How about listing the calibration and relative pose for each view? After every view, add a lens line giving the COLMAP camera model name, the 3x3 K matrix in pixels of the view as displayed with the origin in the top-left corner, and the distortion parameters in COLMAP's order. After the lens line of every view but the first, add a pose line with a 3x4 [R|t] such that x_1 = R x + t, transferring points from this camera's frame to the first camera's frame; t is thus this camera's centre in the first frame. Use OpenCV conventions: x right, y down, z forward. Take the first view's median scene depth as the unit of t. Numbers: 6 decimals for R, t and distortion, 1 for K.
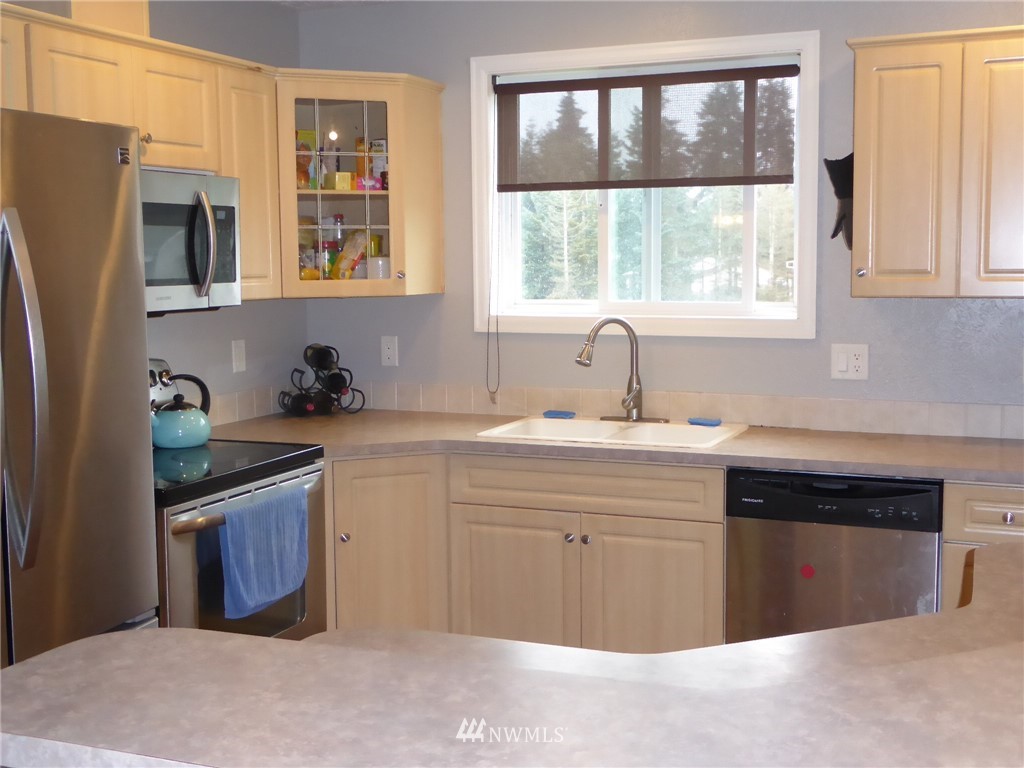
lens RADIAL K [[1235.5, 0, 512.0], [0, 1235.5, 384.0], [0, 0, 1]] dist [-0.003493, -0.009269]
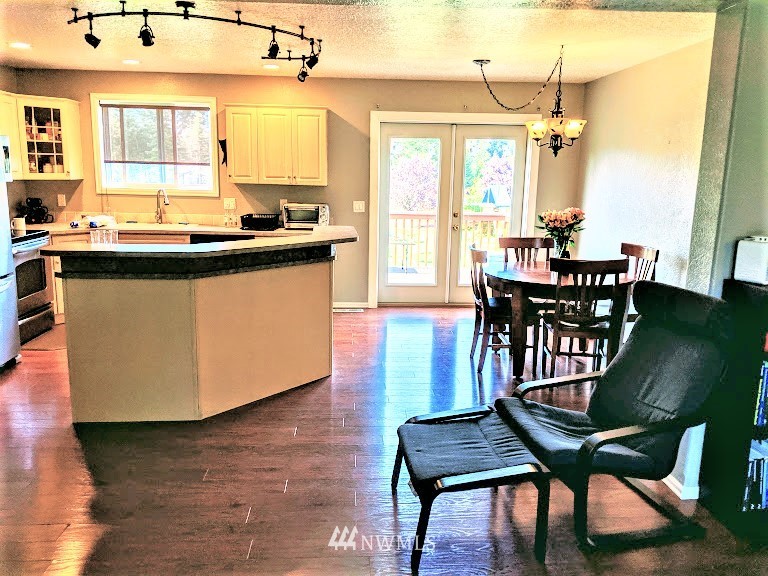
lens RADIAL K [[621.3, 0, 384.0], [0, 621.3, 288.0], [0, 0, 1]] dist [0.001508, -0.055620]
pose [[0.900192, -0.054612, 0.432054, -0.067547], [0.014500, 0.995314, 0.095599, 0.049911], [-0.435251, -0.079793, 0.896766, -0.590710]]
